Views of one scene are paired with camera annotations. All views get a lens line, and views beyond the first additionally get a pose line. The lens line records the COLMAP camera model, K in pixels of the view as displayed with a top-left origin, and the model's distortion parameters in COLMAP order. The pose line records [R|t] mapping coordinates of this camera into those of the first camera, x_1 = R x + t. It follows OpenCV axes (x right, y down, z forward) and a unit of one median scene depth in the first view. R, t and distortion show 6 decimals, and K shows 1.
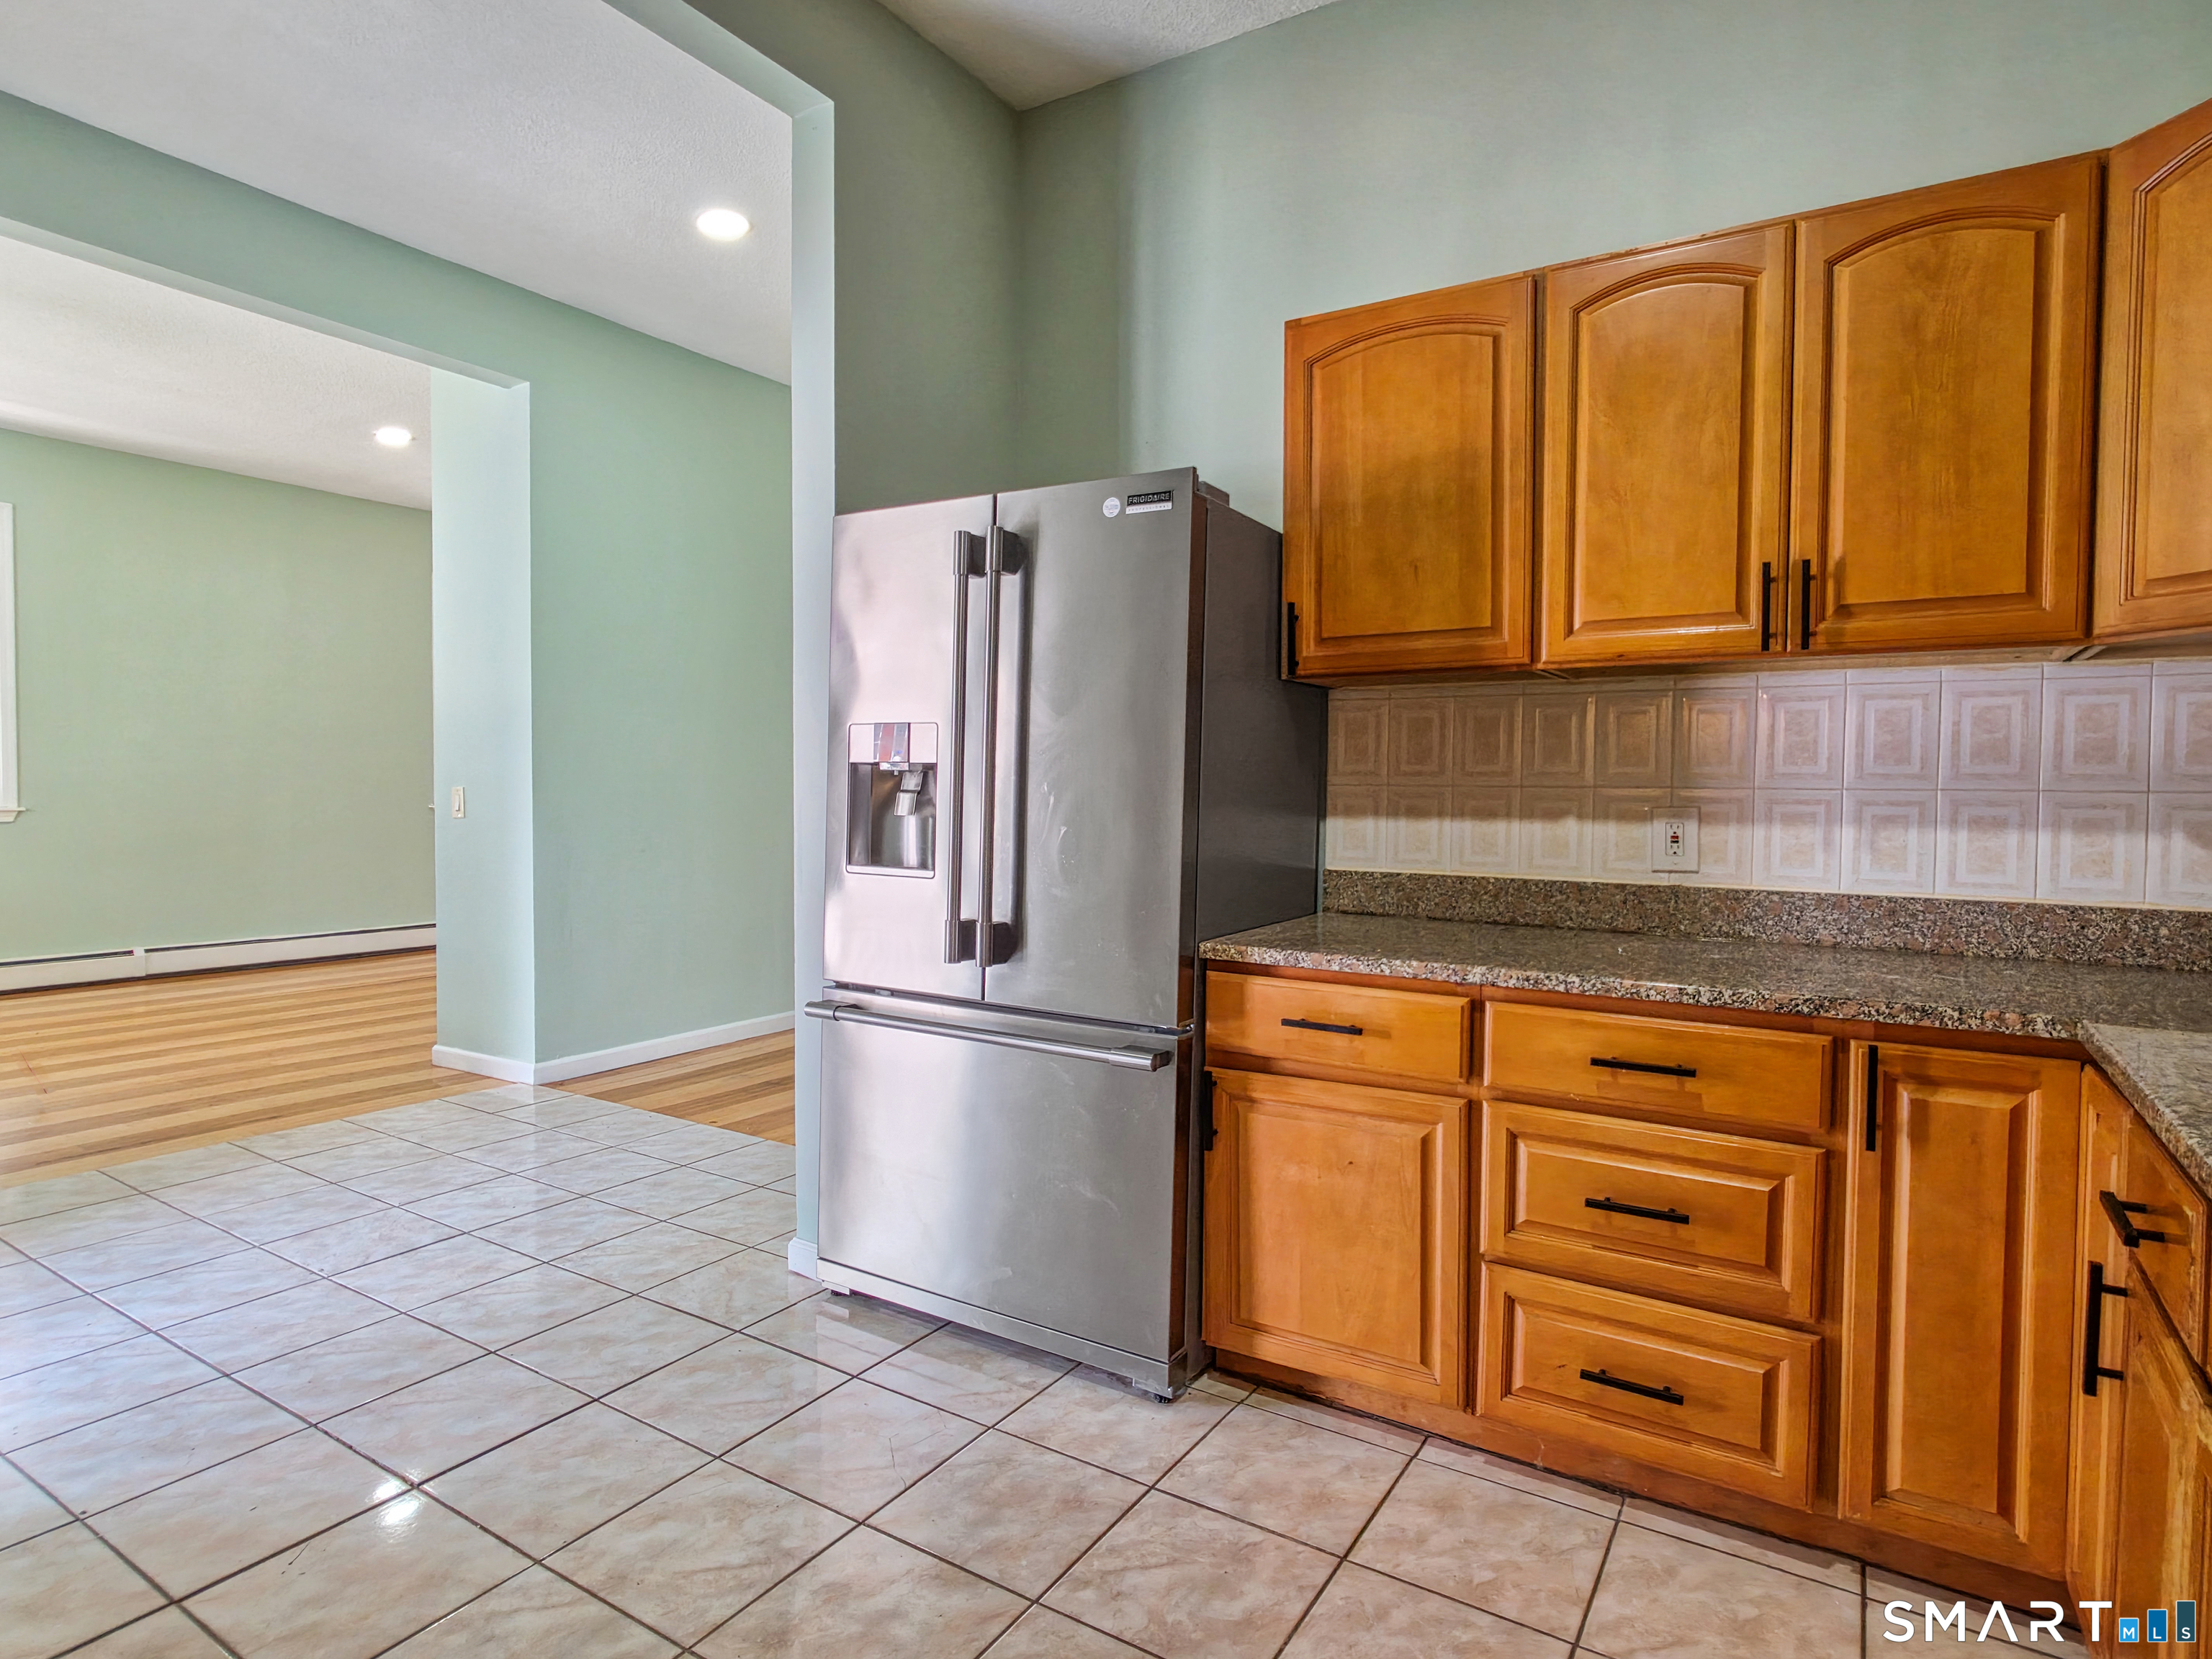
lens RADIAL K [[1220.5, 0, 1106.0], [0, 1220.5, 829.5], [0, 0, 1]] dist [-0.001802, -0.000515]
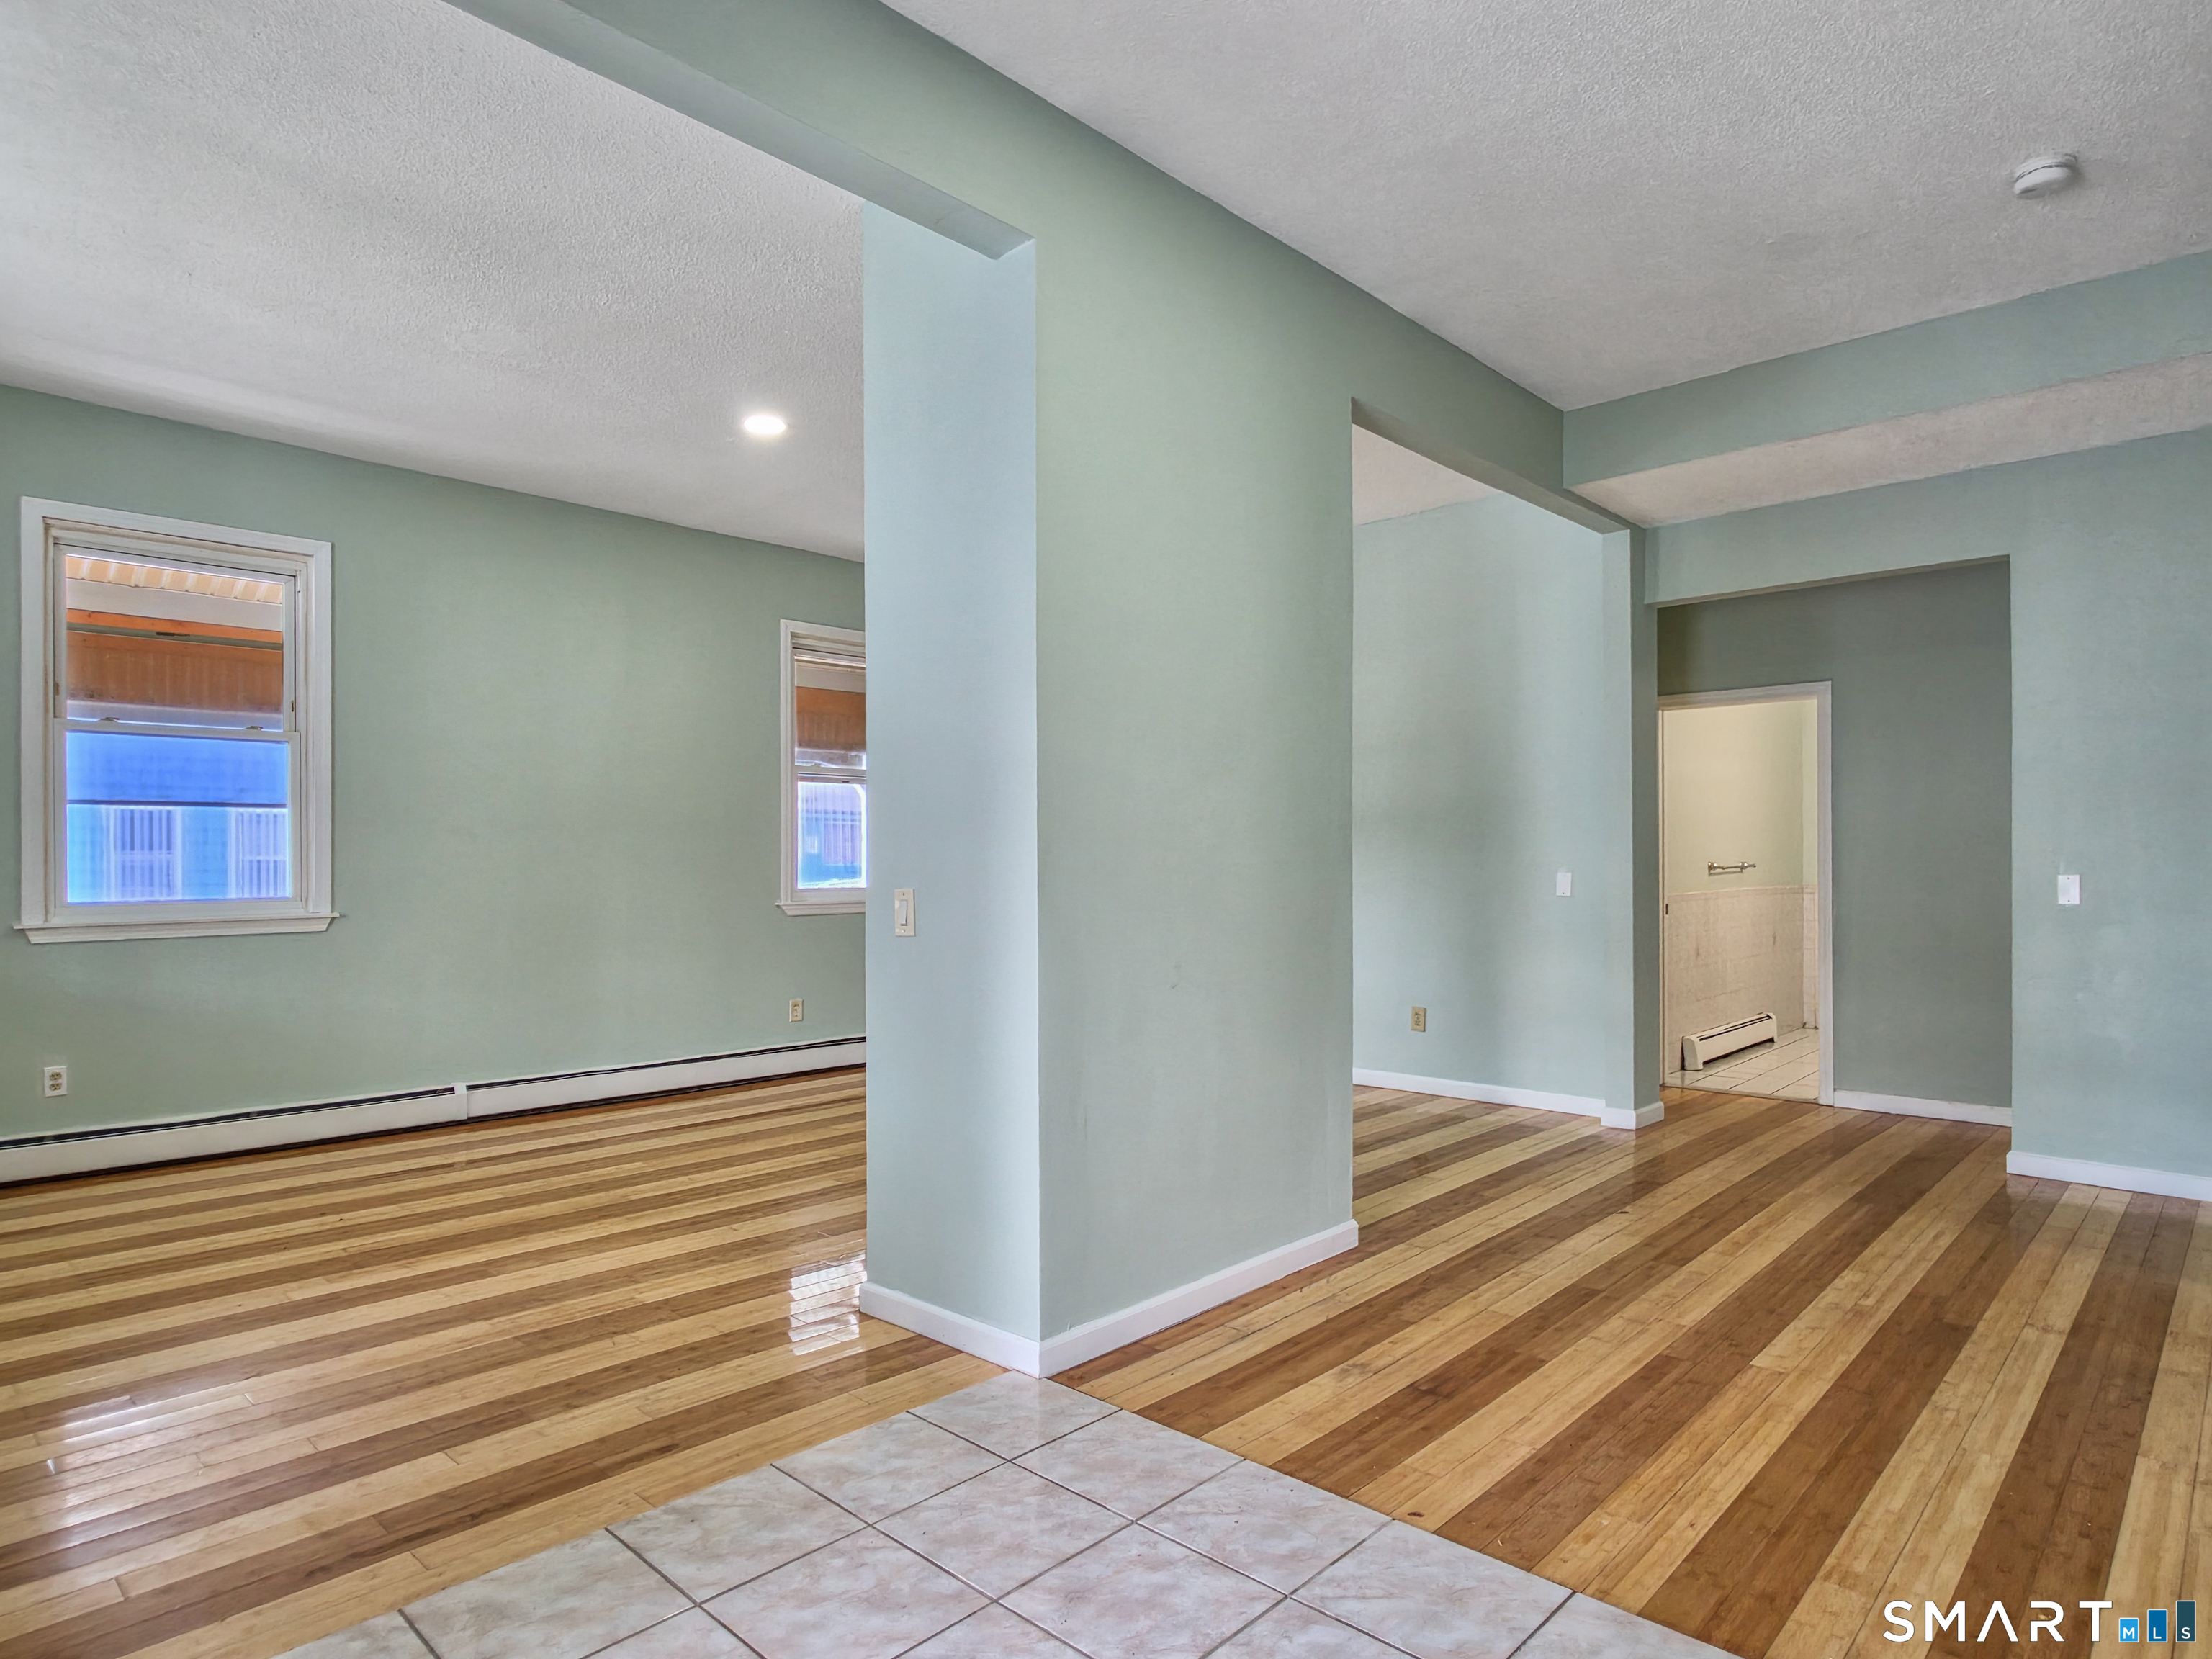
lens RADIAL K [[1249.2, 0, 1096.7], [0, 1249.2, 782.3], [0, 0, 1]] dist [-0.000674, -0.001044]
pose [[0.980829, -0.022351, -0.193585, -0.343667], [0.002759, 0.994894, -0.100887, -0.022912], [0.194852, 0.098419, 0.975882, 0.407875]]
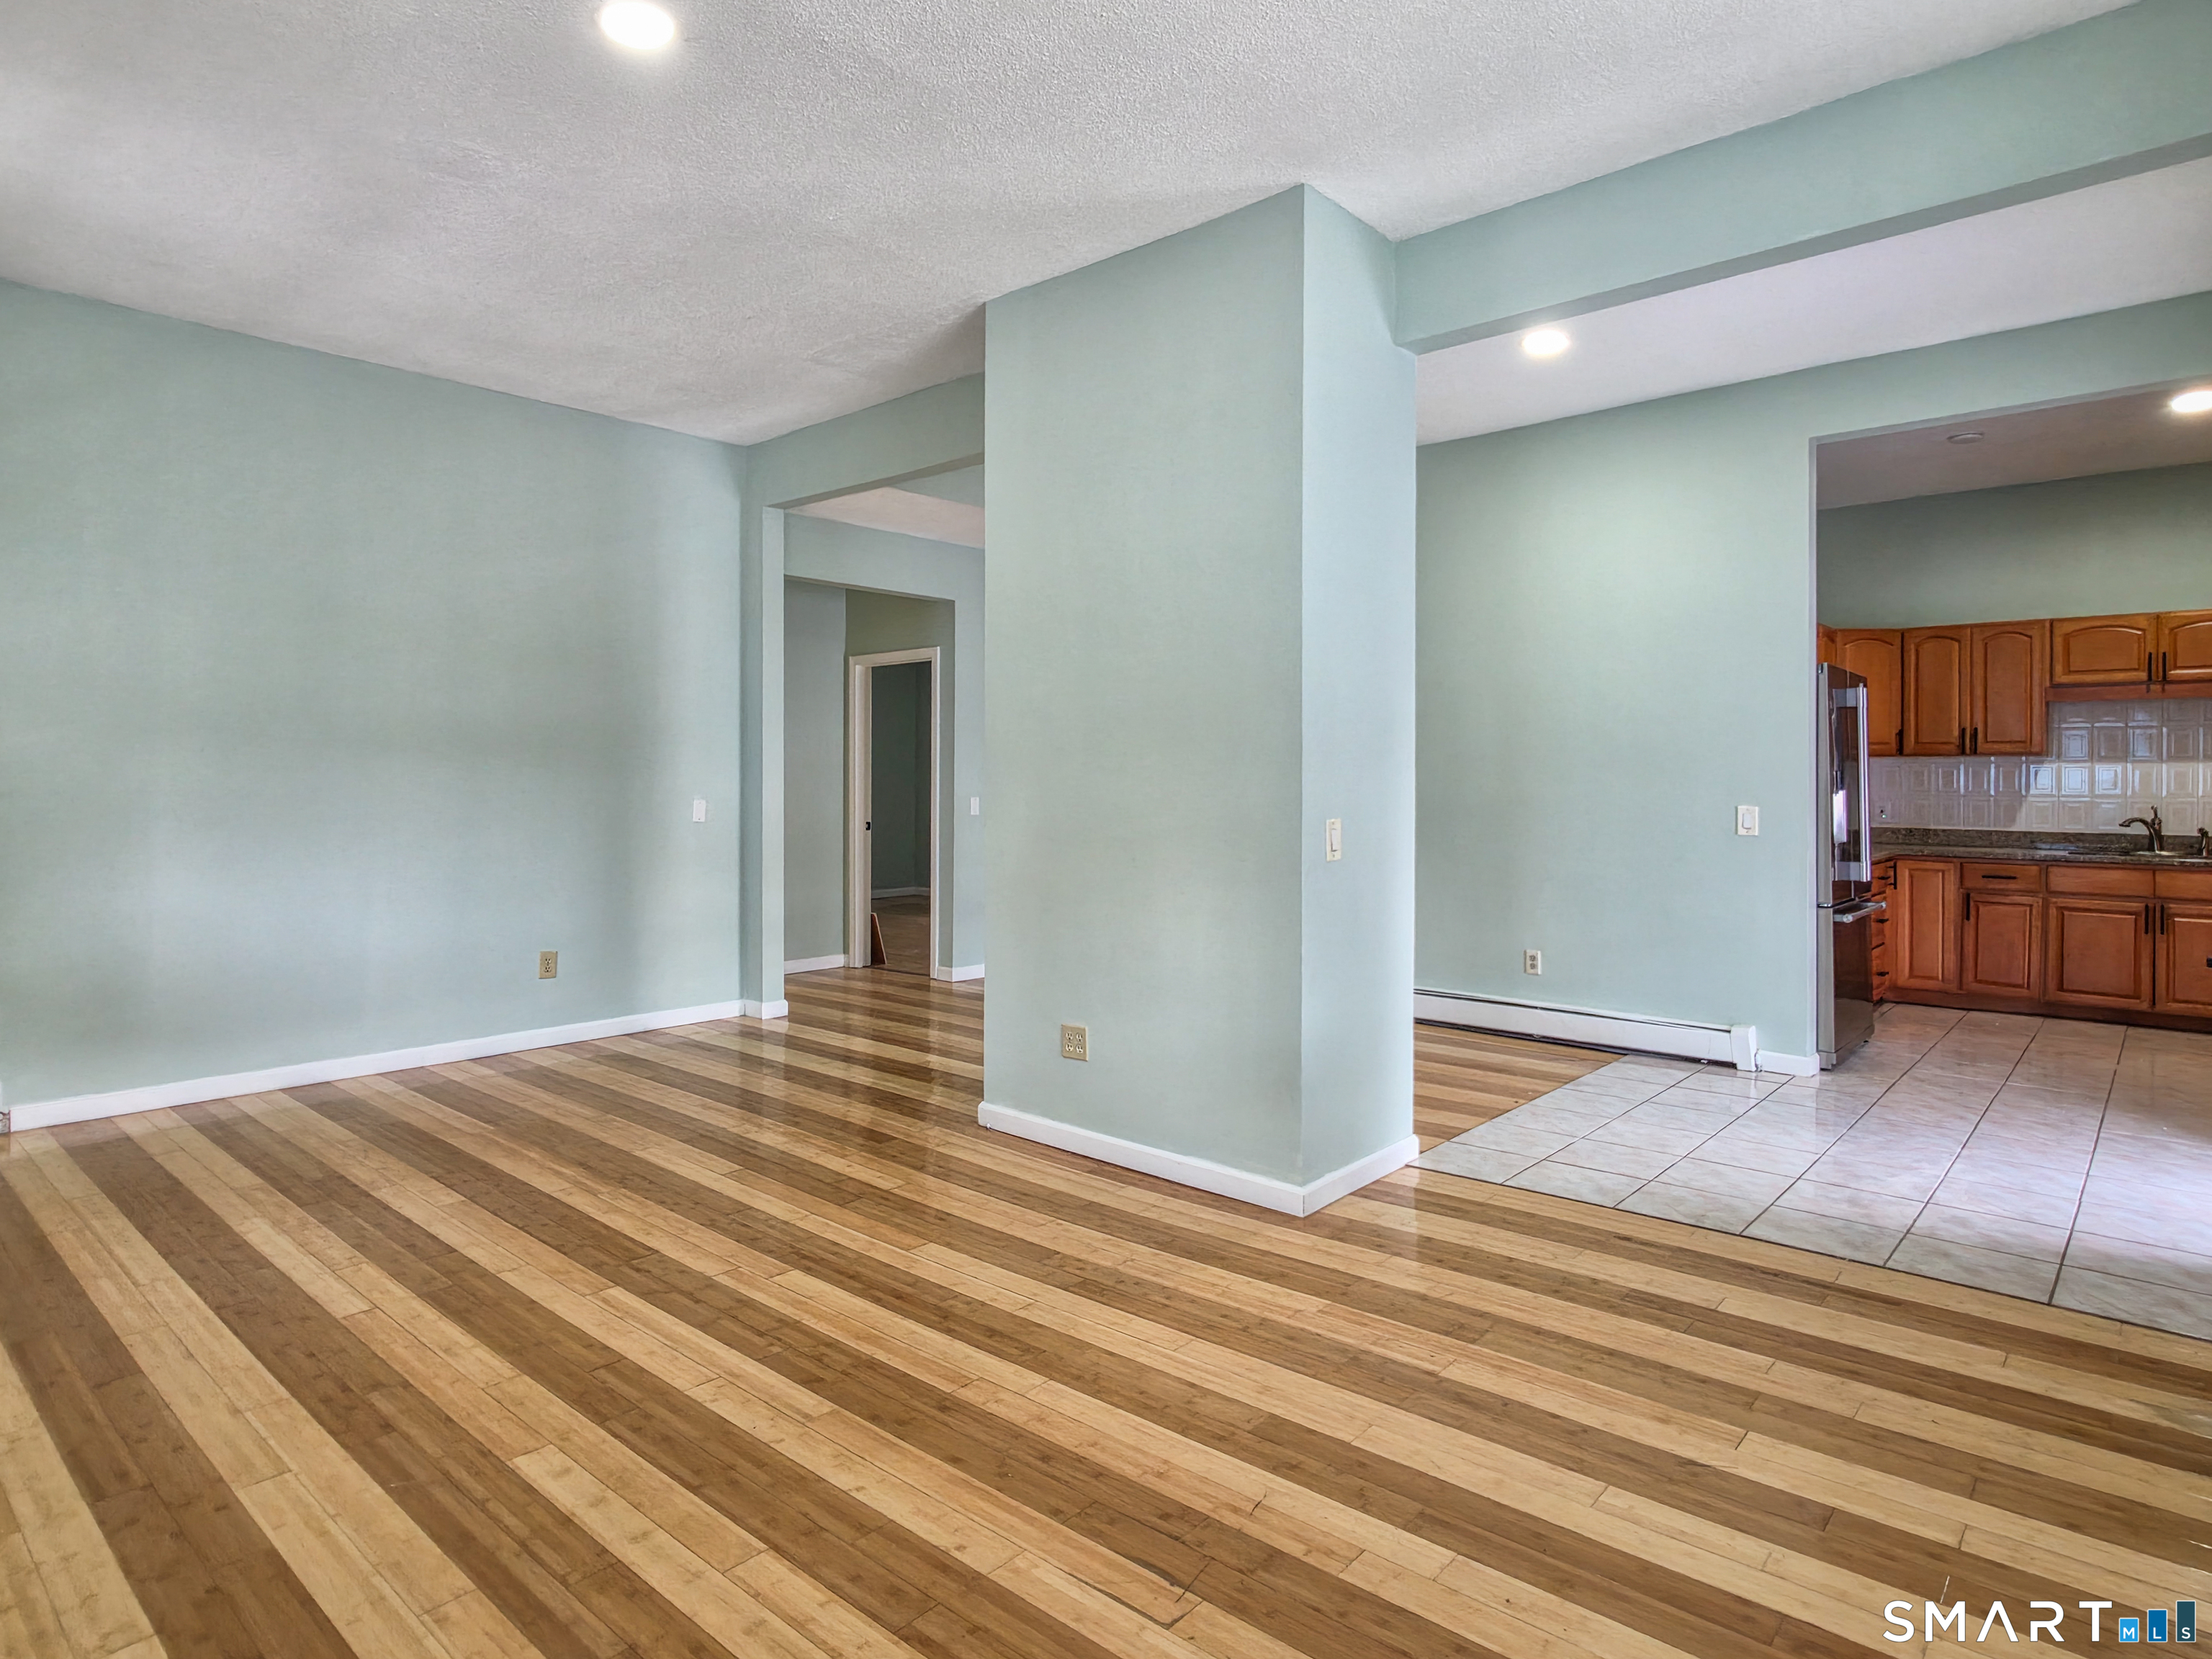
lens RADIAL K [[1249.2, 0, 1096.7], [0, 1249.2, 782.3], [0, 0, 1]] dist [-0.000674, -0.001044]
pose [[0.157502, -0.006586, 0.987497, -1.400252], [0.033784, 0.999428, 0.001277, -0.065334], [-0.986941, 0.033160, 0.157635, 1.109224]]
